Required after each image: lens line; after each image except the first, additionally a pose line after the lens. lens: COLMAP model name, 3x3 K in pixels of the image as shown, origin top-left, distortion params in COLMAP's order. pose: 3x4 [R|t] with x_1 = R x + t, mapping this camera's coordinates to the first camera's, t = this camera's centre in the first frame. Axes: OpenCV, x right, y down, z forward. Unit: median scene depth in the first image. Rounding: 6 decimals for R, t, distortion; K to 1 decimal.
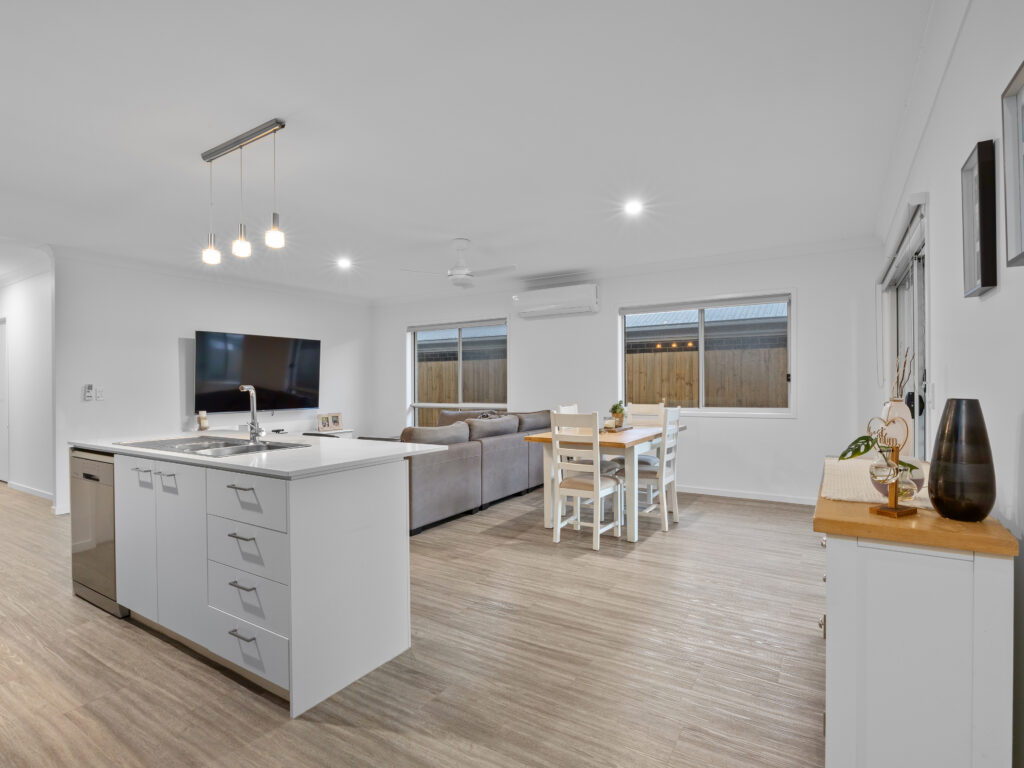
lens RADIAL K [[523.4, 0, 514.5], [0, 523.4, 381.1], [0, 0, 1]] dist [0.003752, -0.000534]
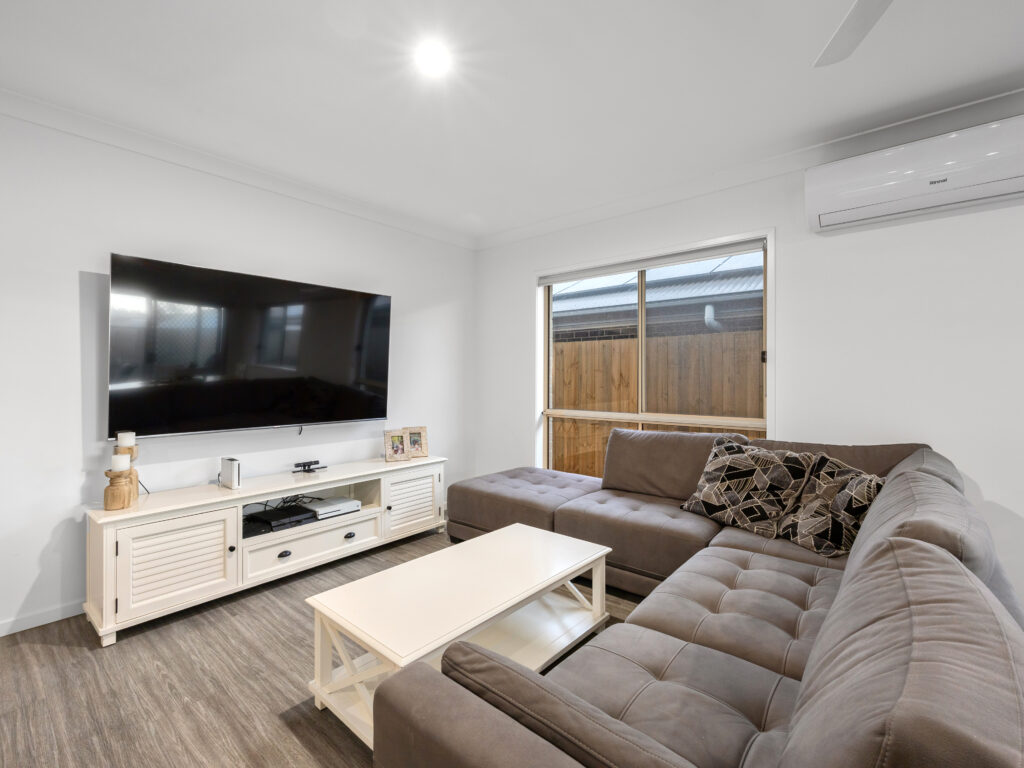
lens RADIAL K [[461.4, 0, 511.4], [0, 461.4, 377.6], [0, 0, 1]] dist [-0.004849, 0.000466]
pose [[0.988407, 0.008403, -0.151597, -0.208319], [-0.007334, 0.999944, 0.007606, 0.004519], [0.151653, -0.006406, 0.988413, 0.660694]]
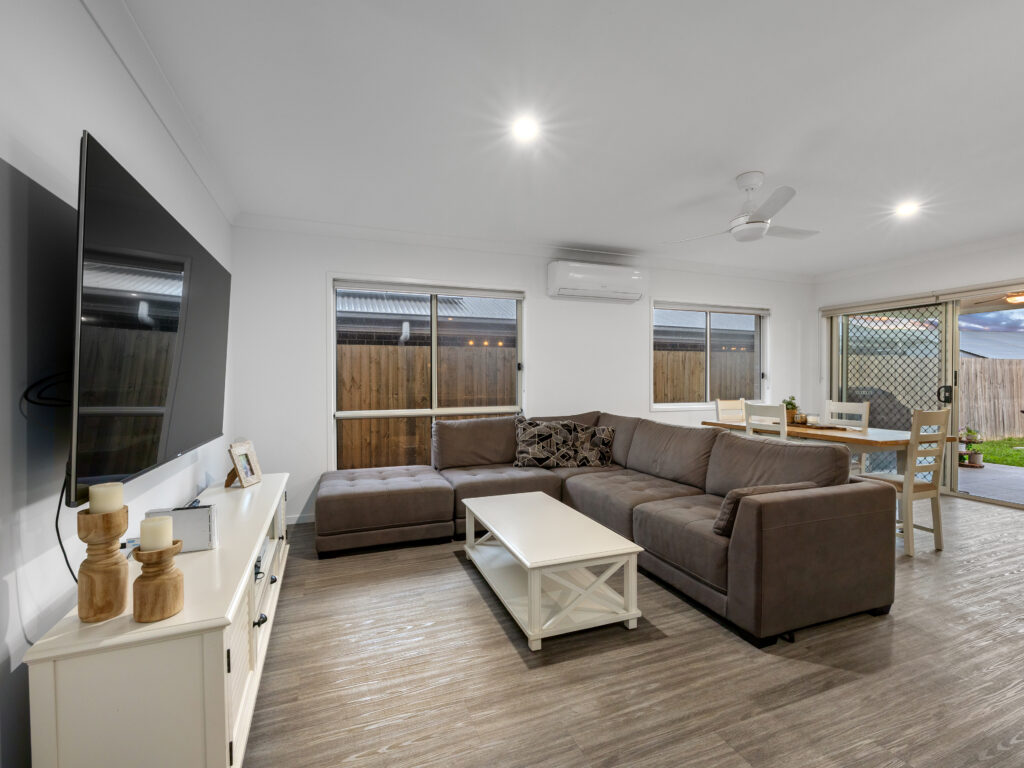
lens RADIAL K [[461.4, 0, 507.9], [0, 461.4, 380.5], [0, 0, 1]] dist [-0.004849, 0.000466]
pose [[0.608870, 0.004724, 0.793256, -0.650530], [-0.004818, 0.999986, -0.002257, 0.010004], [-0.793256, -0.002448, 0.608884, 0.728433]]
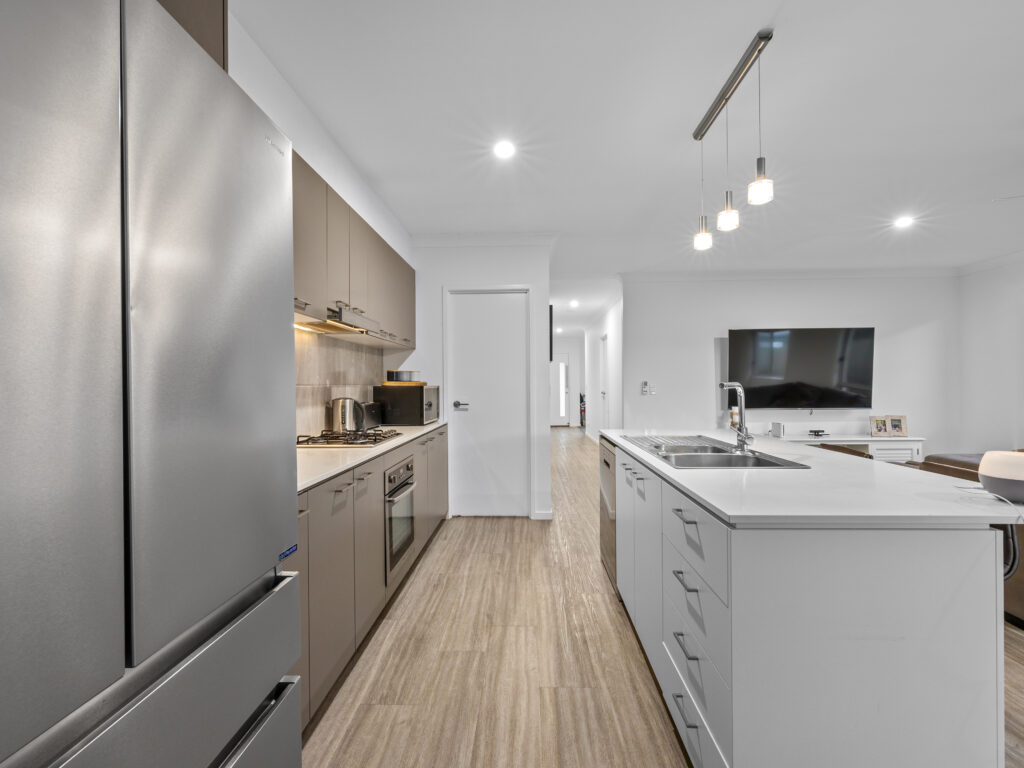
lens RADIAL K [[461.4, 0, 505.9], [0, 461.4, 386.0], [0, 0, 1]] dist [-0.004849, 0.000466]
pose [[0.489371, 0.004910, -0.872062, -0.023242], [0.010695, 0.999875, 0.011631, 0.000849], [0.872010, -0.015019, 0.489258, 0.161082]]
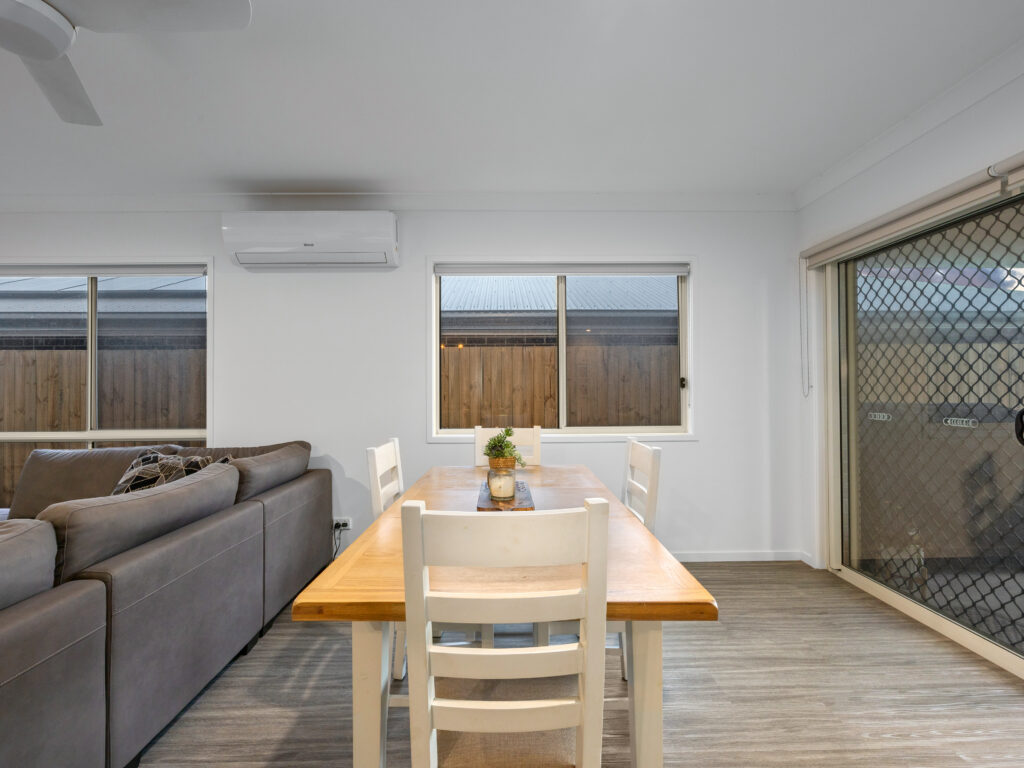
lens RADIAL K [[461.4, 0, 510.3], [0, 461.4, 387.5], [0, 0, 1]] dist [-0.004849, 0.000466]
pose [[0.841073, 0.005100, 0.540897, -0.008908], [-0.002797, 0.999983, -0.005080, 0.003188], [-0.540914, 0.002760, 0.841074, 0.539808]]
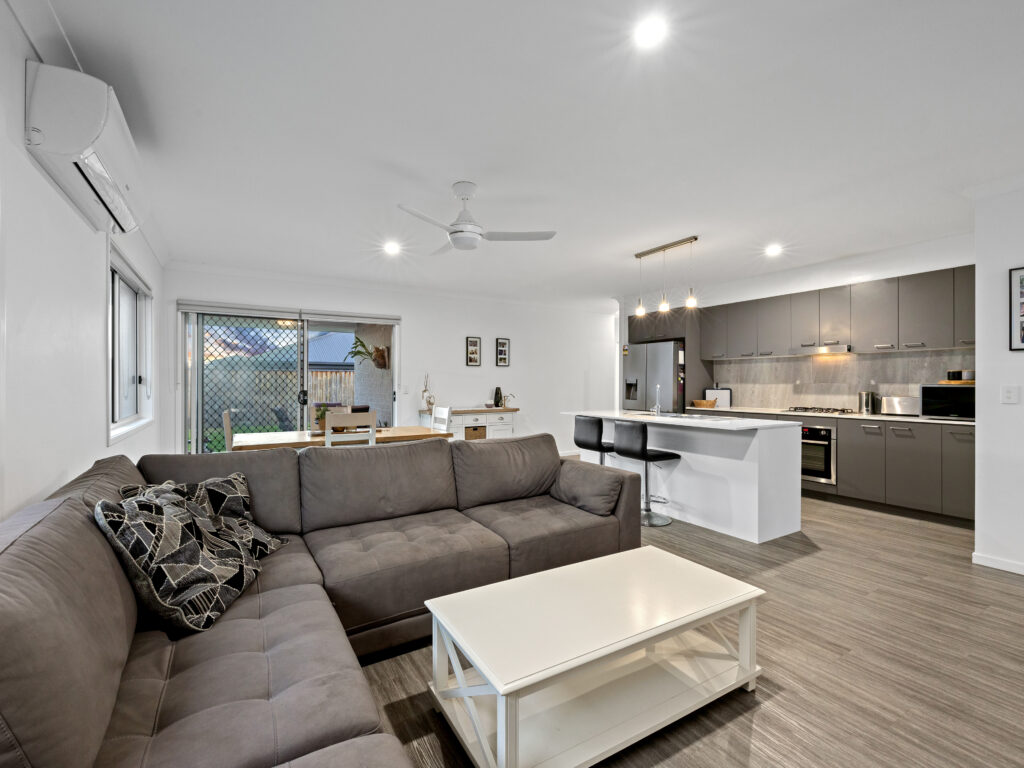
lens RADIAL K [[461.4, 0, 515.6], [0, 461.4, 386.1], [0, 0, 1]] dist [-0.004849, 0.000466]
pose [[-0.894366, 0.006006, 0.447295, -0.362793], [0.003958, 0.999977, -0.005513, 0.010720], [-0.447318, -0.003161, -0.894369, 1.267255]]
